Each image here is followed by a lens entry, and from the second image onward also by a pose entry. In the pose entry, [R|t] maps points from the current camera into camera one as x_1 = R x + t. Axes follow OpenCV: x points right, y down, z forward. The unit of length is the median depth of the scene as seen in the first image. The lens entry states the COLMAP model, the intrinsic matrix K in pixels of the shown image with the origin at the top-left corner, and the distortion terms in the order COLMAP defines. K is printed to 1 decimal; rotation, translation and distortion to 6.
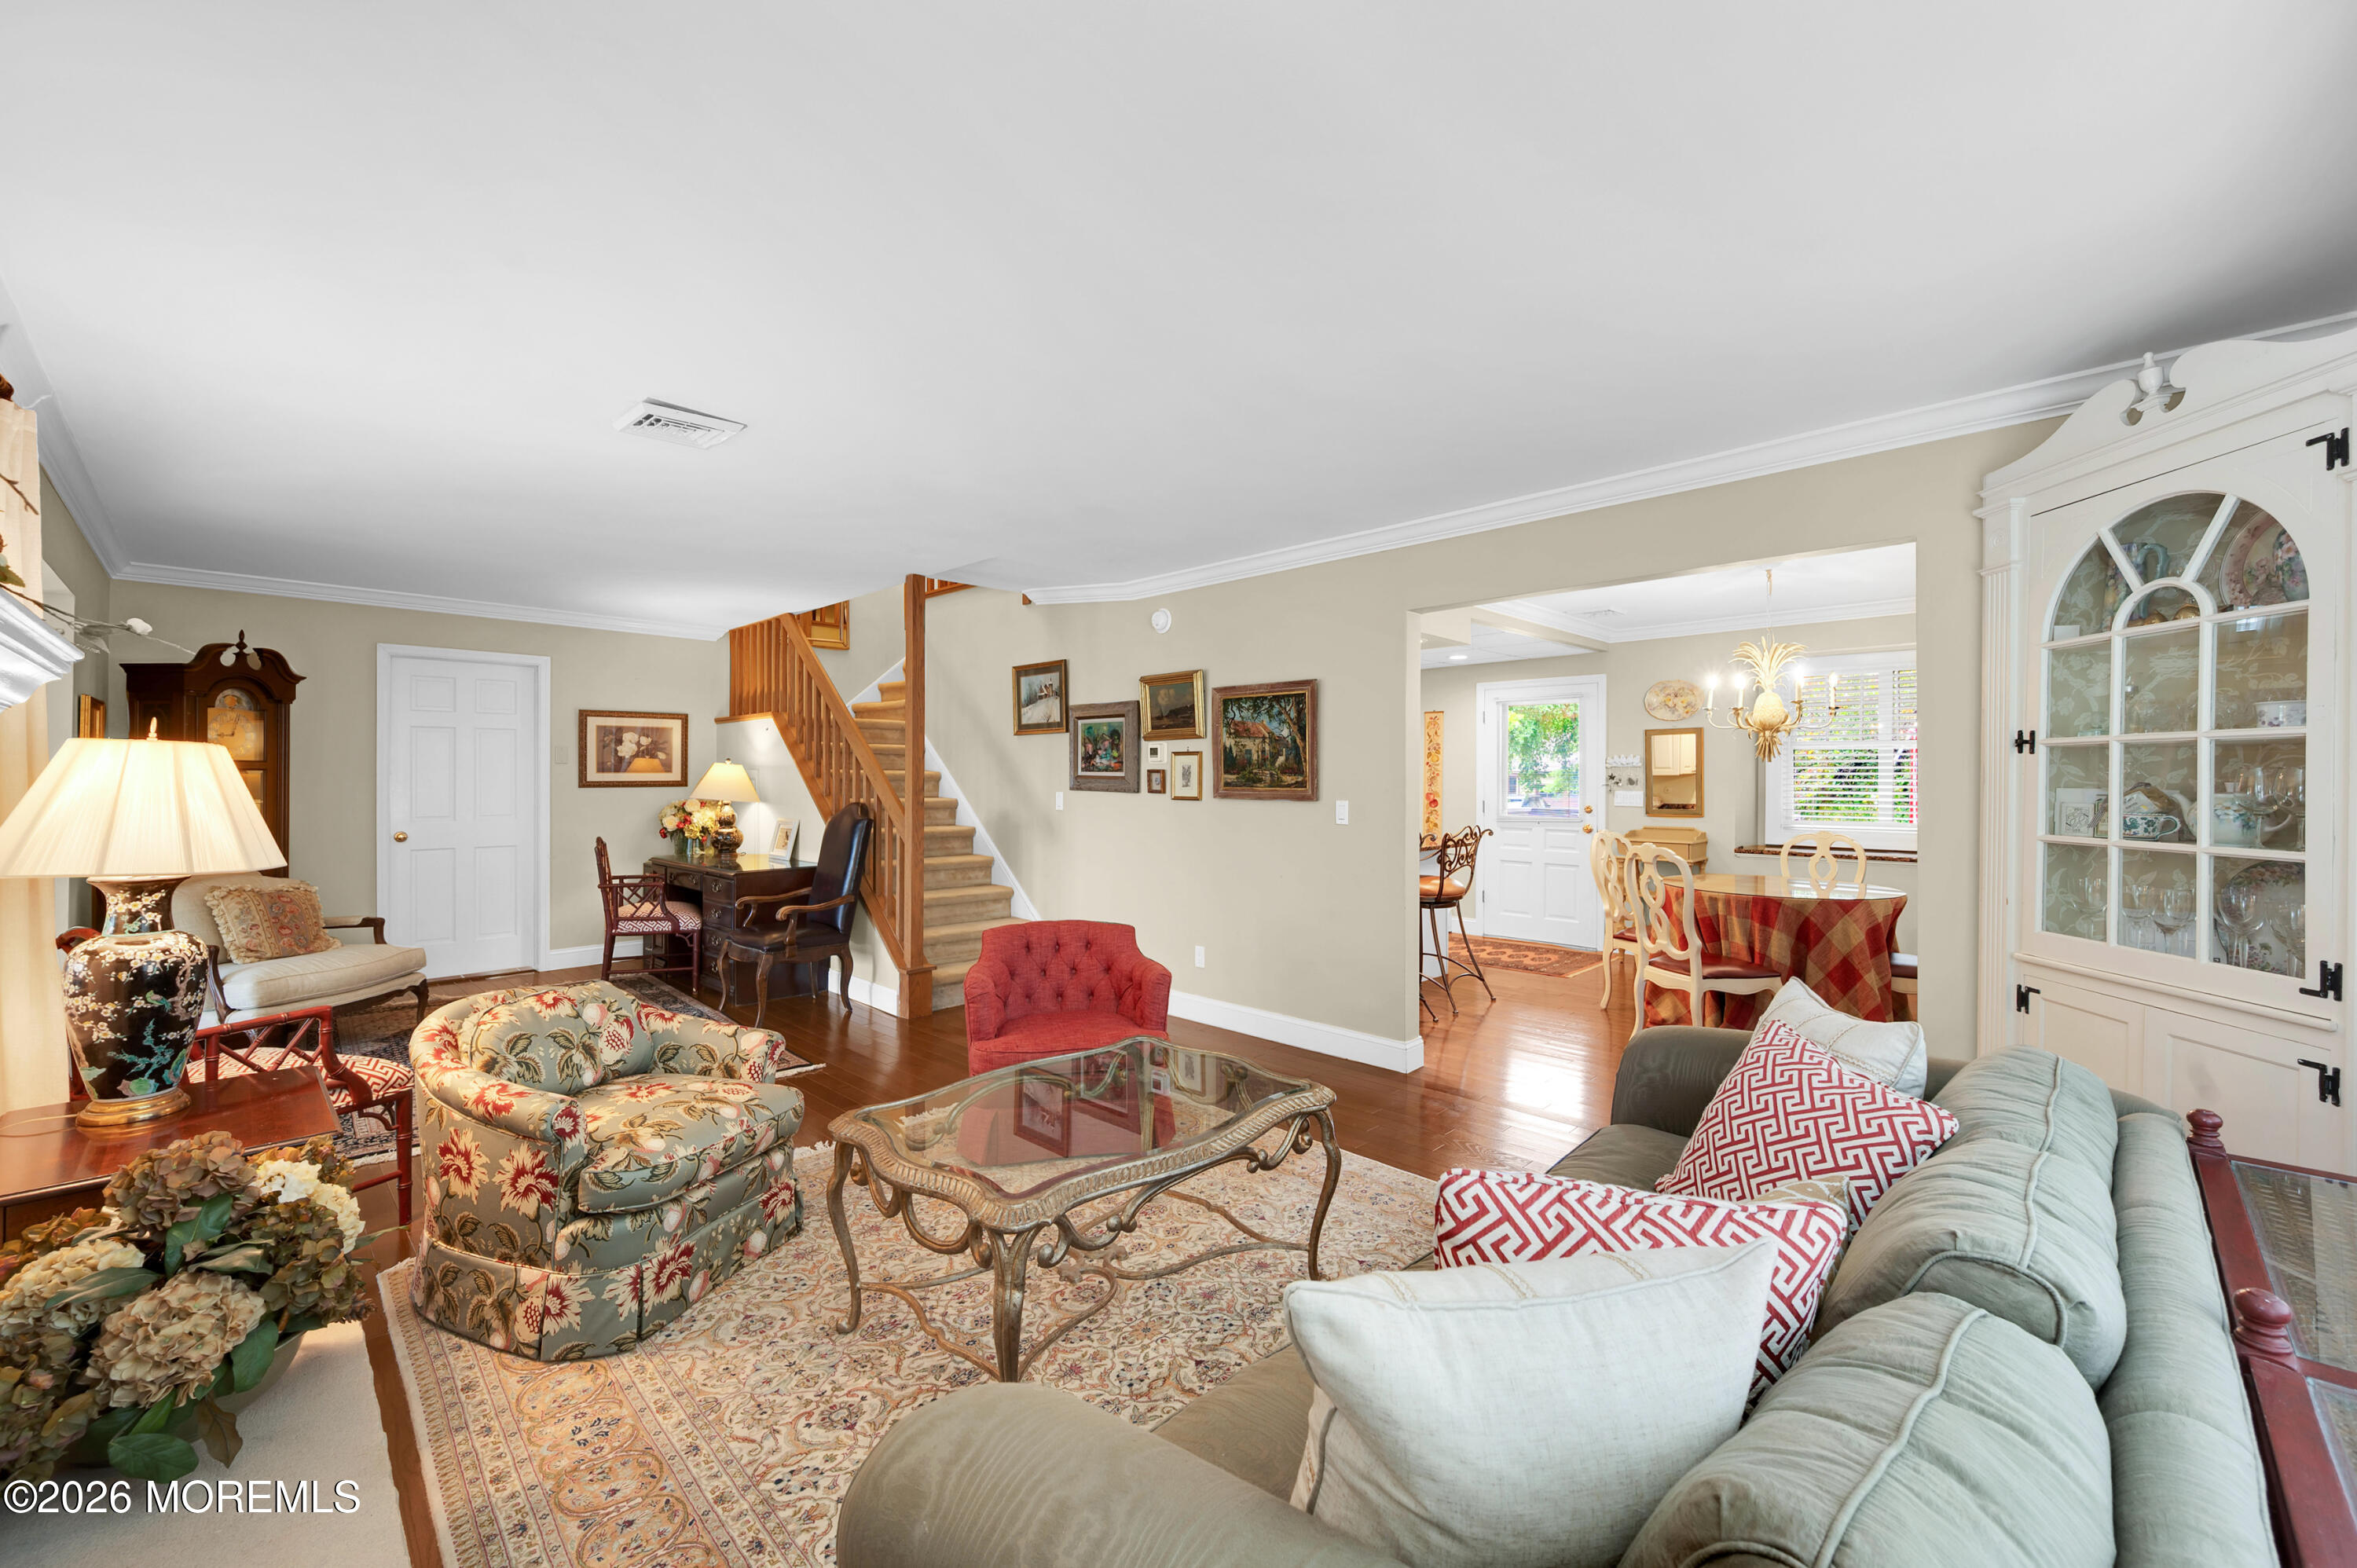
lens RADIAL K [[931.3, 0, 1186.0], [0, 931.3, 785.8], [0, 0, 1]] dist [-0.000043, 0.000191]
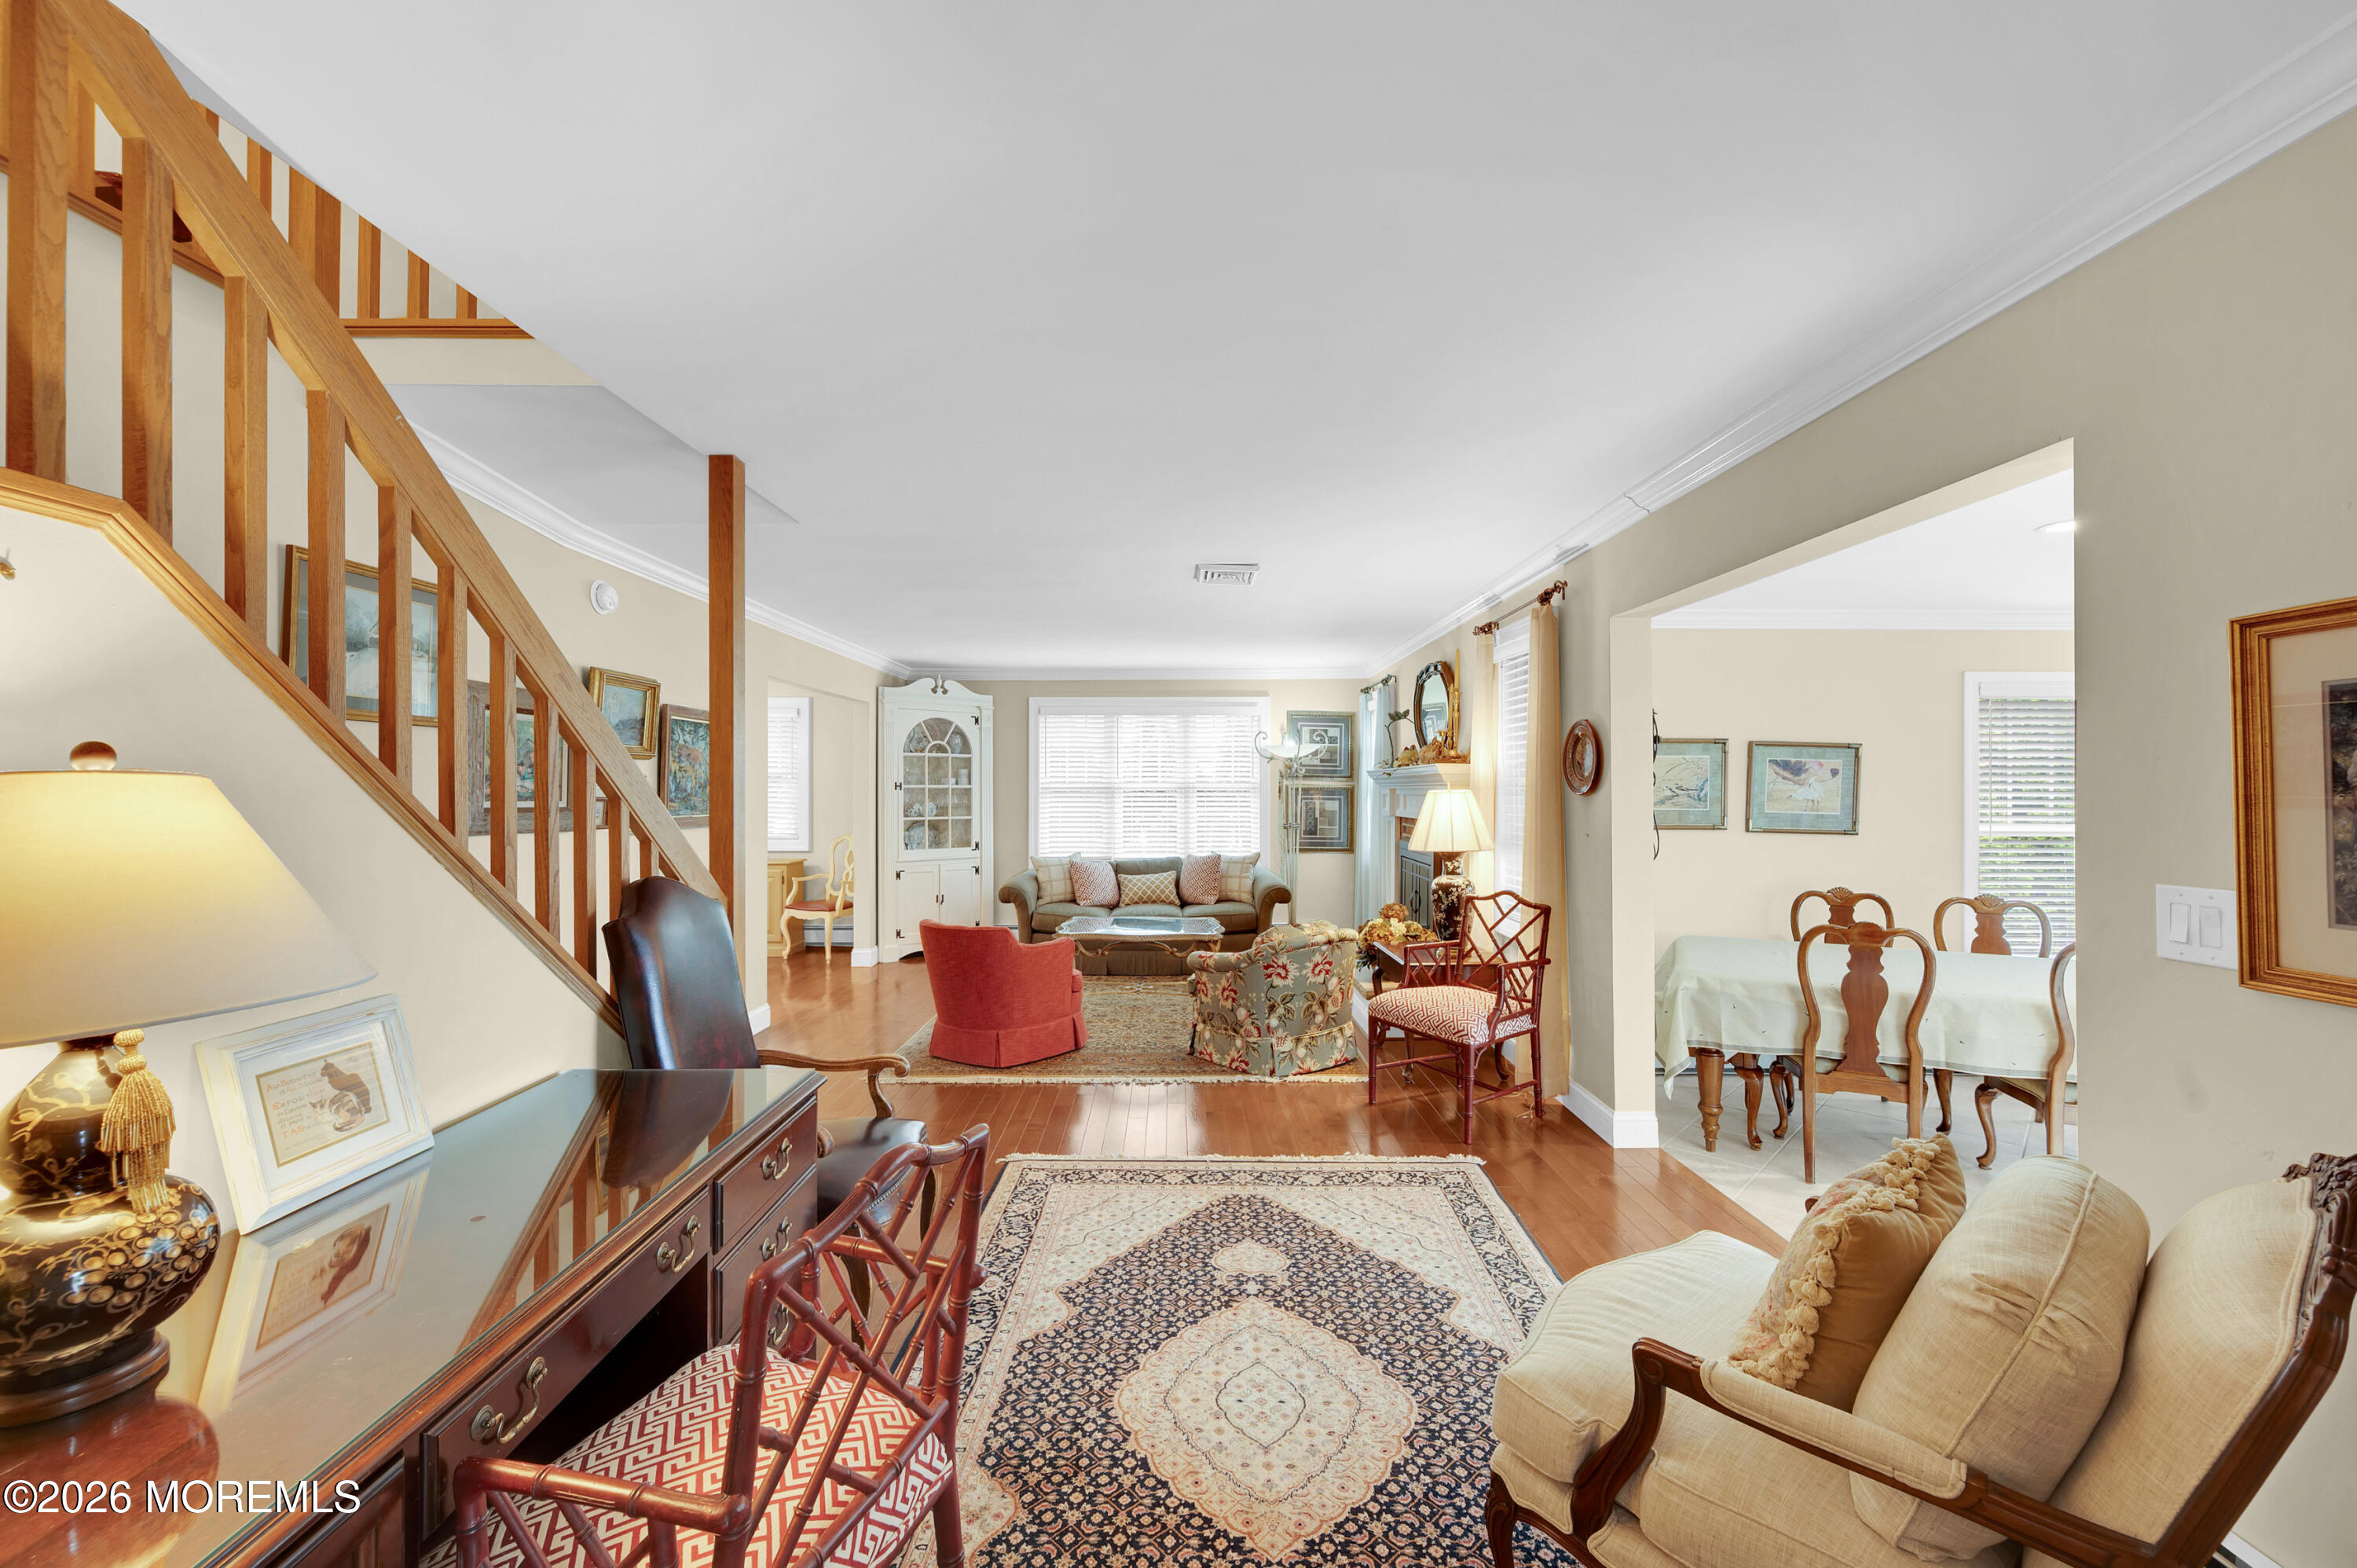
lens RADIAL K [[941.1, 0, 1187.5], [0, 941.1, 781.7], [0, 0, 1]] dist [0.000841, -0.000235]
pose [[-0.705253, 0.003568, 0.708947, -0.868776], [0.004772, 0.999989, -0.000286, -0.026921], [-0.708940, 0.003181, -0.705262, 1.173419]]
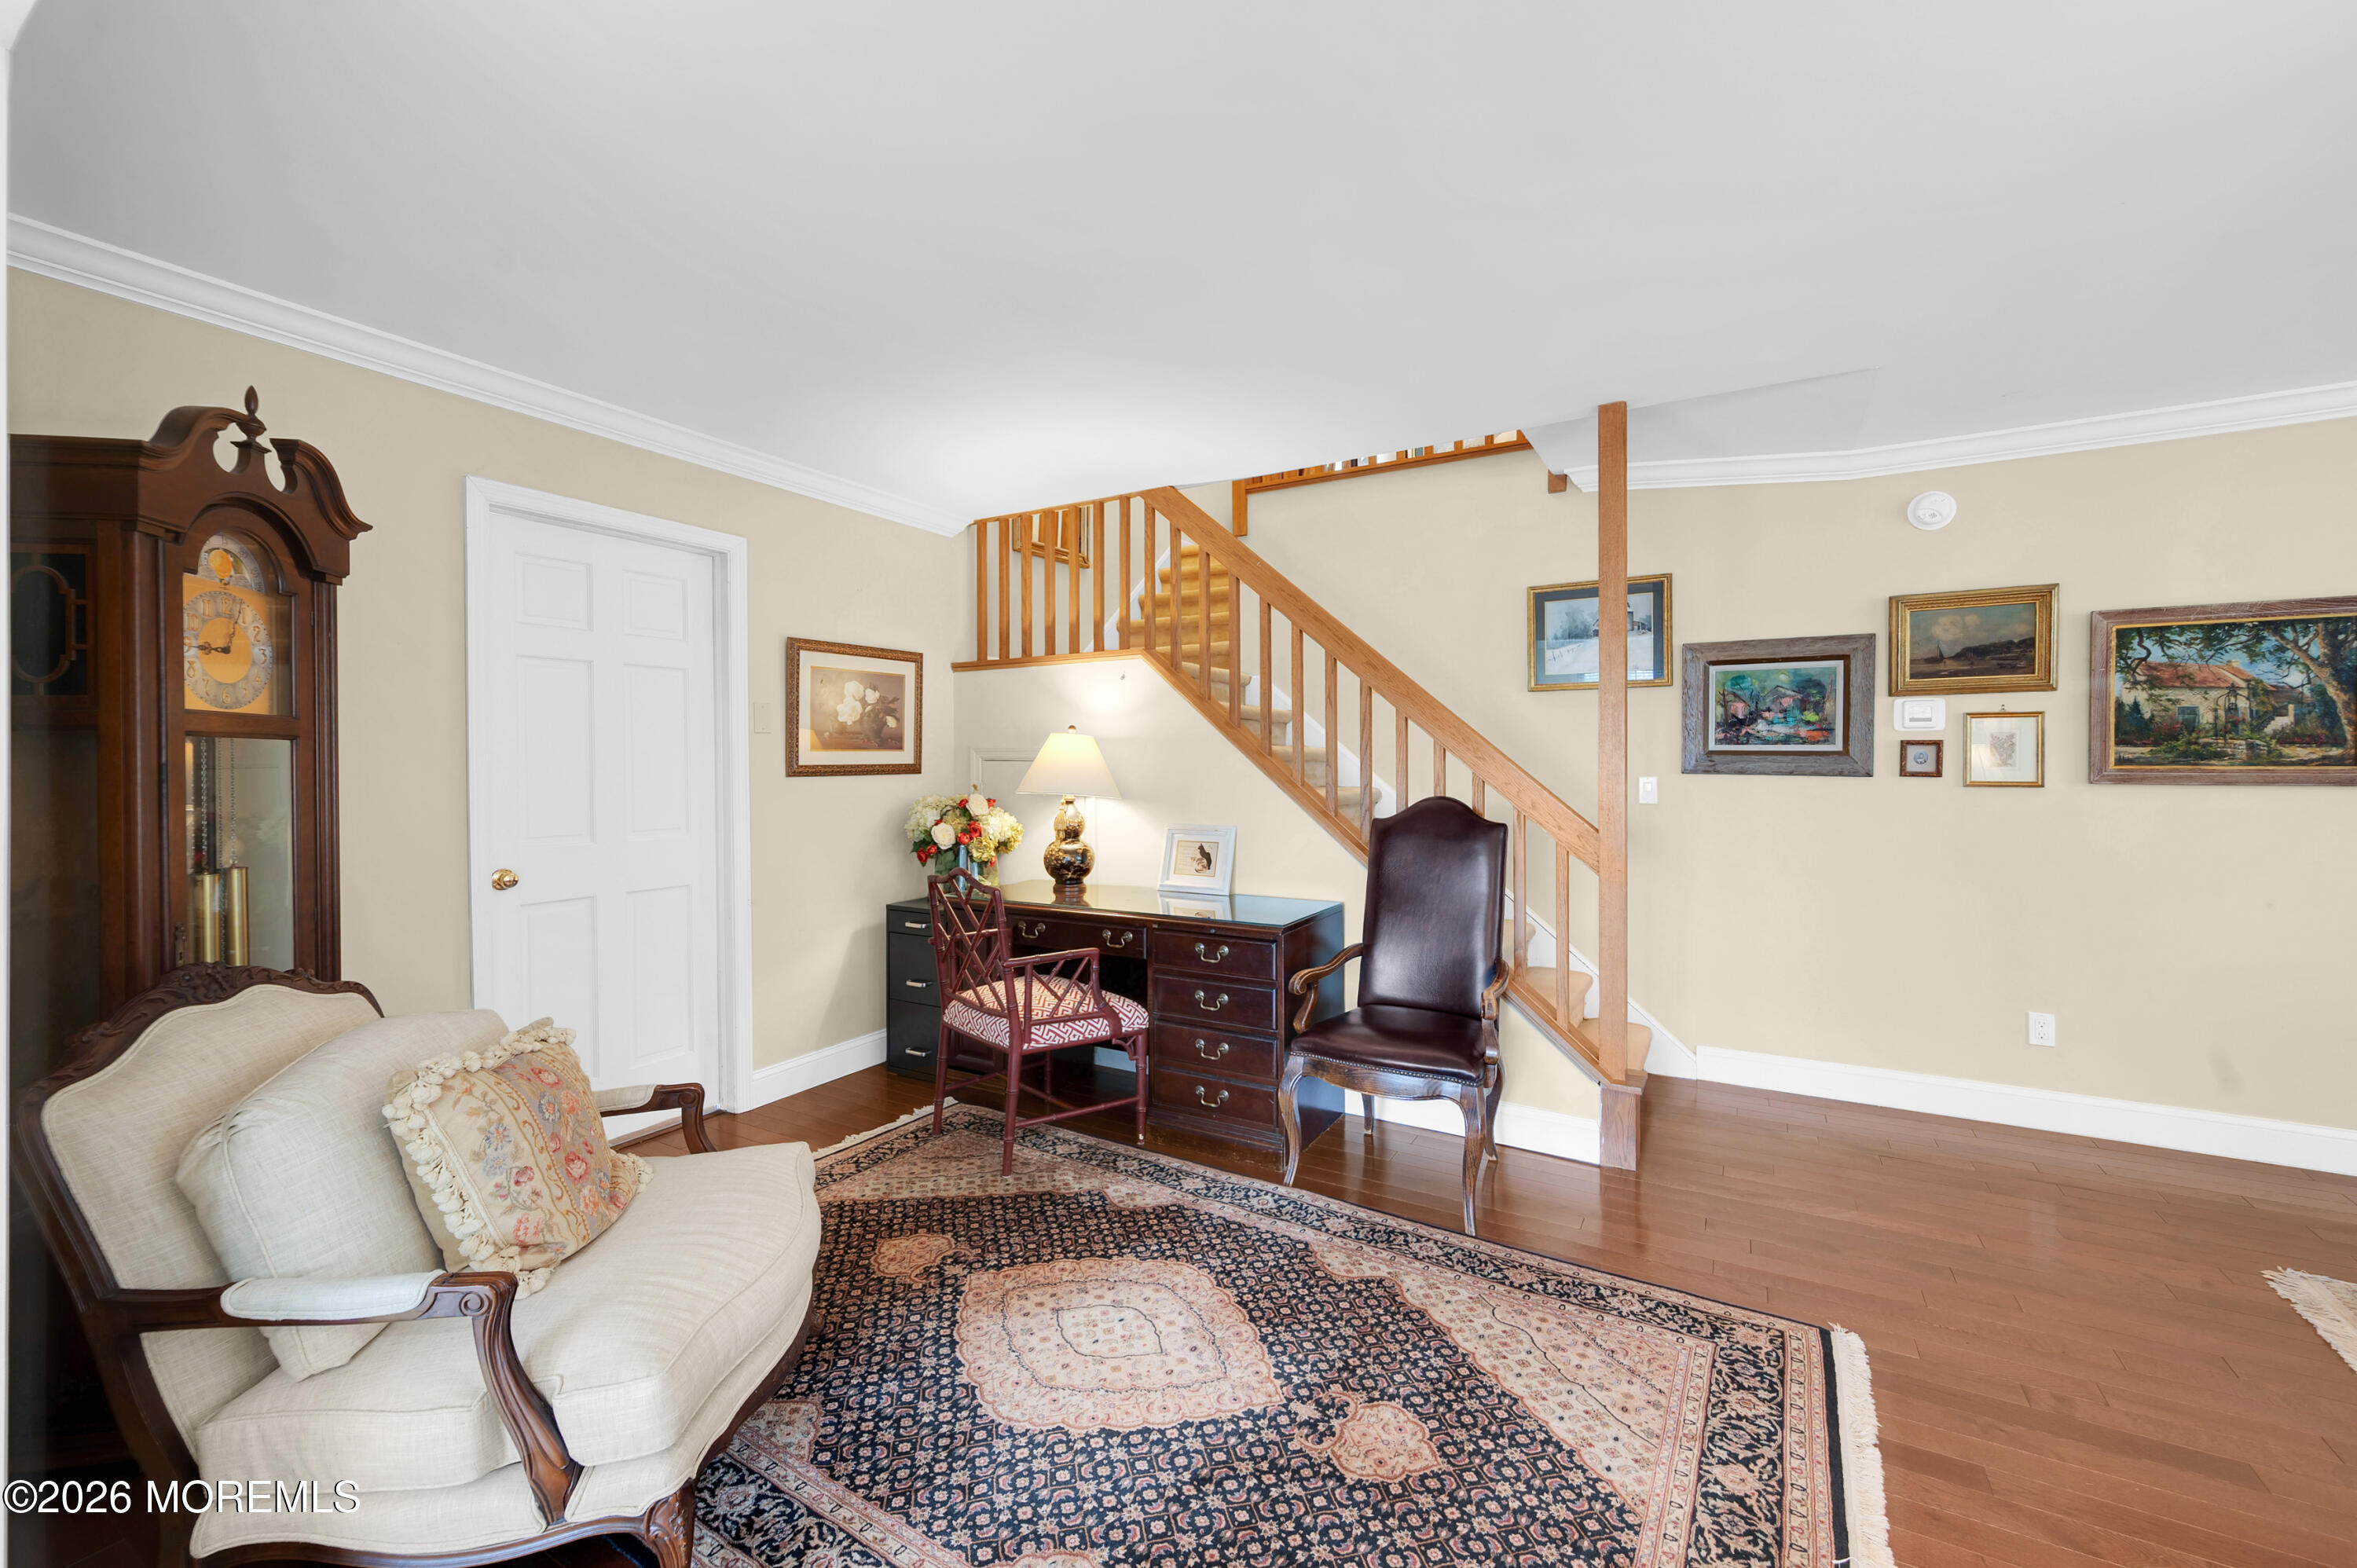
lens RADIAL K [[941.1, 0, 1187.5], [0, 941.1, 781.7], [0, 0, 1]] dist [0.000841, -0.000235]
pose [[0.971359, -0.009561, 0.237423, -0.664588], [0.006885, 0.999903, 0.012097, -0.000214], [-0.237516, -0.010116, 0.971331, 0.471468]]
